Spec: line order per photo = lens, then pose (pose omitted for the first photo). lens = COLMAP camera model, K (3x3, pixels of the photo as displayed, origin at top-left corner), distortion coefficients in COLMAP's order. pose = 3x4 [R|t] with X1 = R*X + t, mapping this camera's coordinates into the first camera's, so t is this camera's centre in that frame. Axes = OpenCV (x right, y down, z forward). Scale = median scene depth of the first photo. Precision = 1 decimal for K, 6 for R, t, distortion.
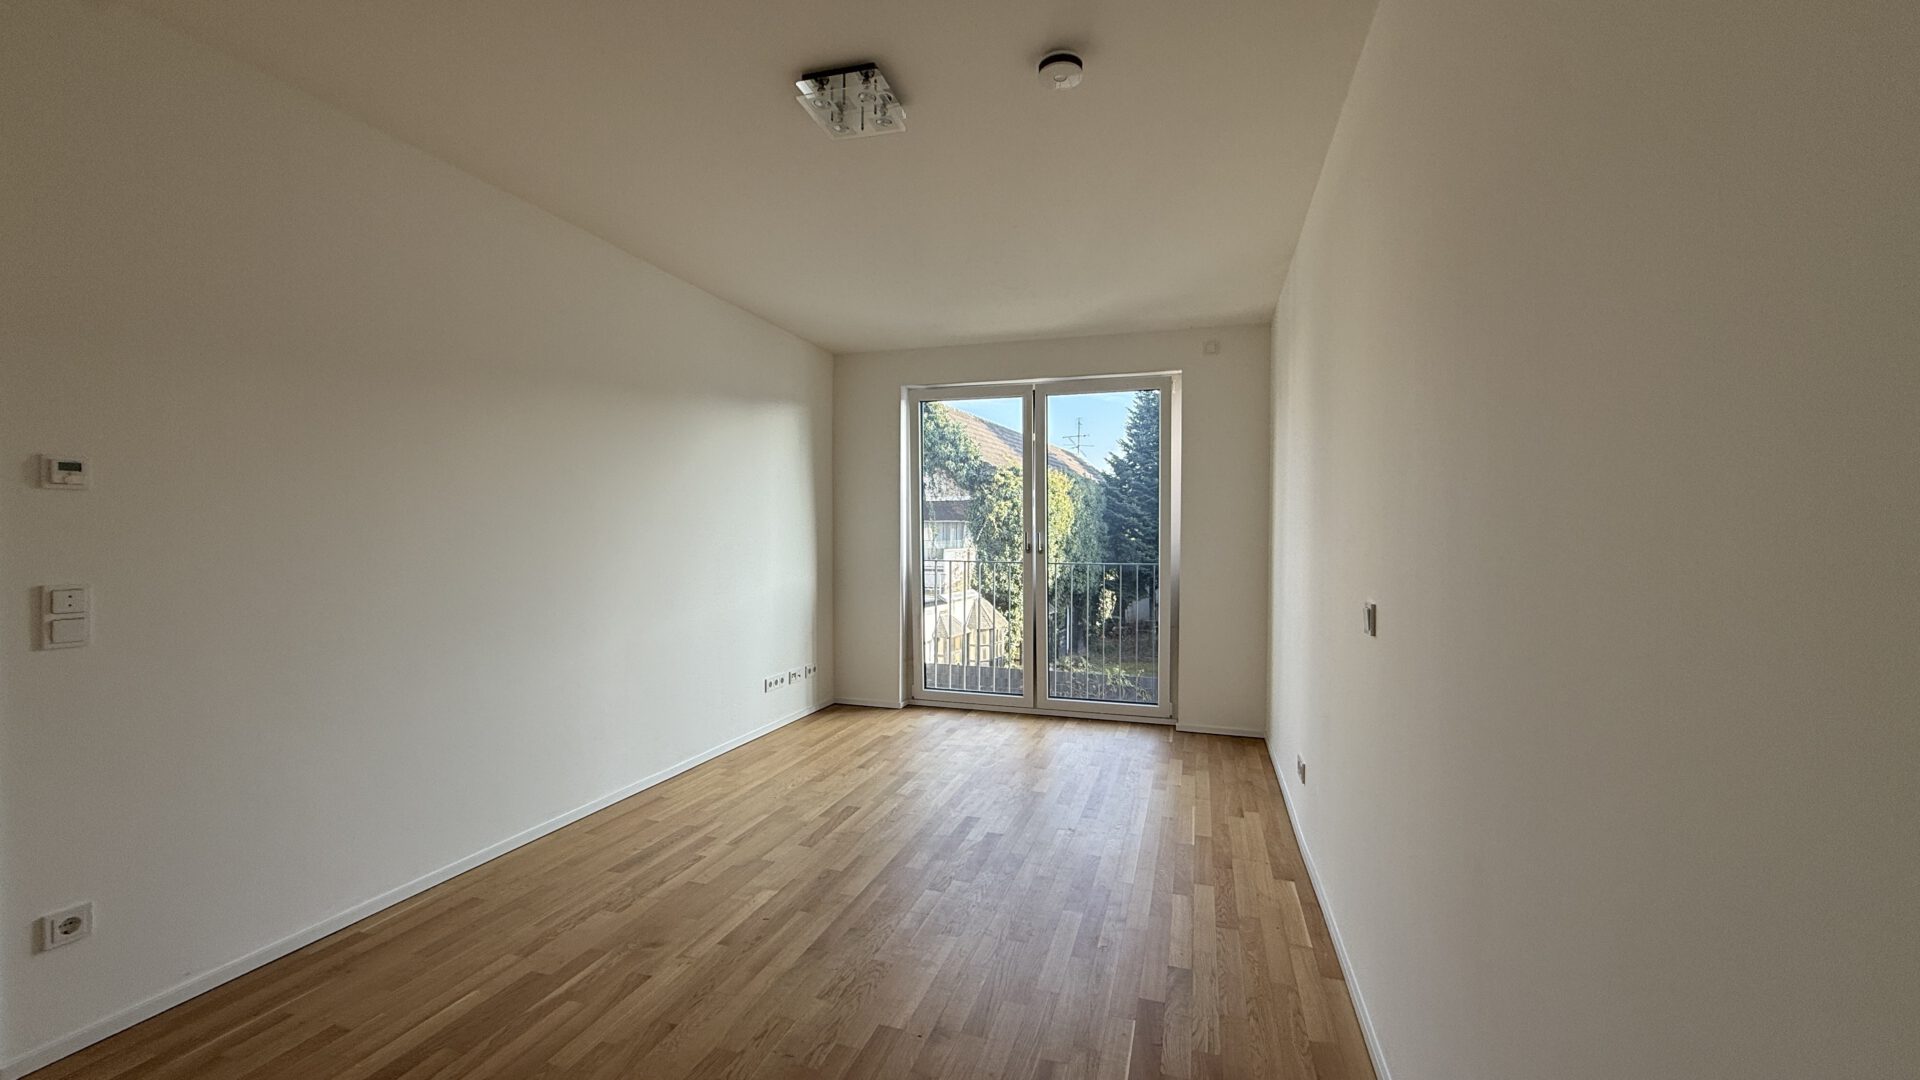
lens RADIAL K [[765.3, 0, 962.3], [0, 765.3, 539.4], [0, 0, 1]] dist [-0.001588, -0.000178]
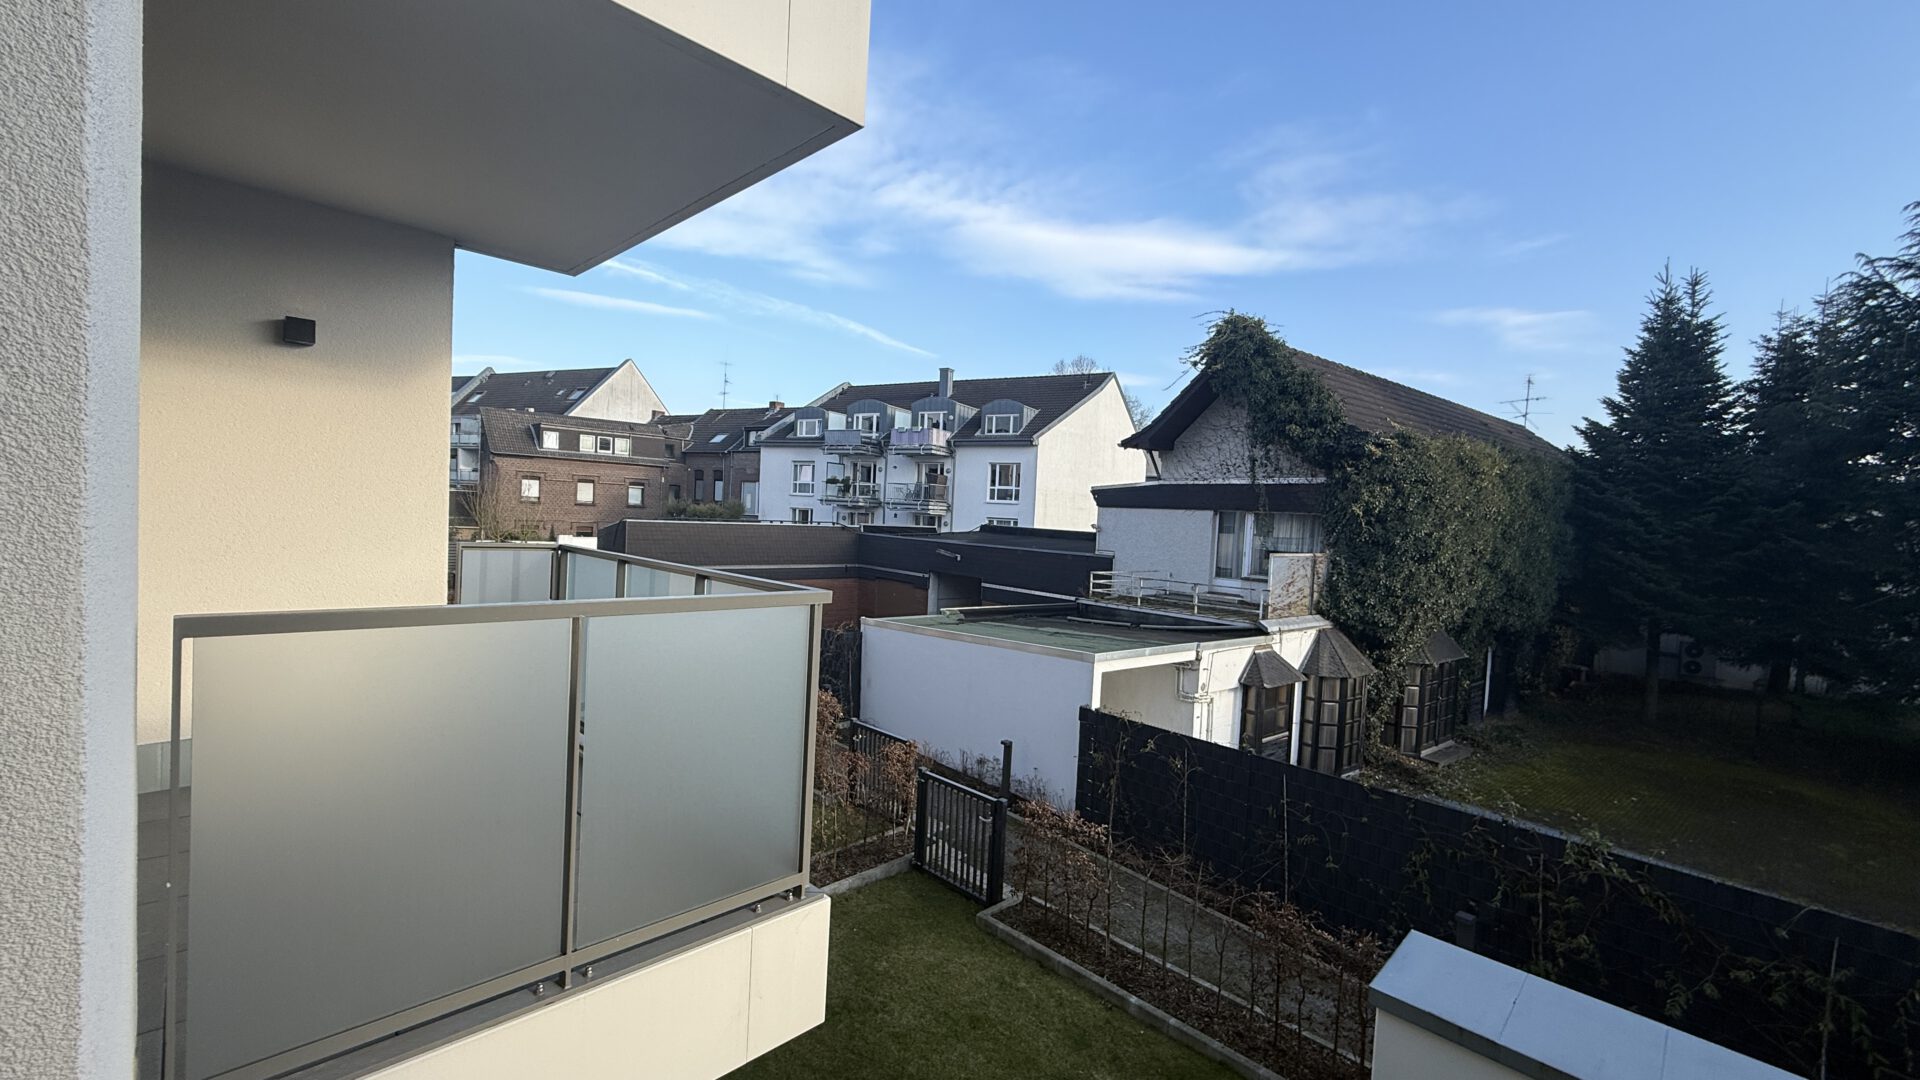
lens RADIAL K [[765.3, 0, 955.2], [0, 765.3, 540.9], [0, 0, 1]] dist [-0.001588, -0.000178]
pose [[0.884164, 0.053939, -0.464053, 0.038611], [-0.045905, 0.998536, 0.028601, -0.004249], [0.464916, -0.003985, 0.885346, 0.244517]]
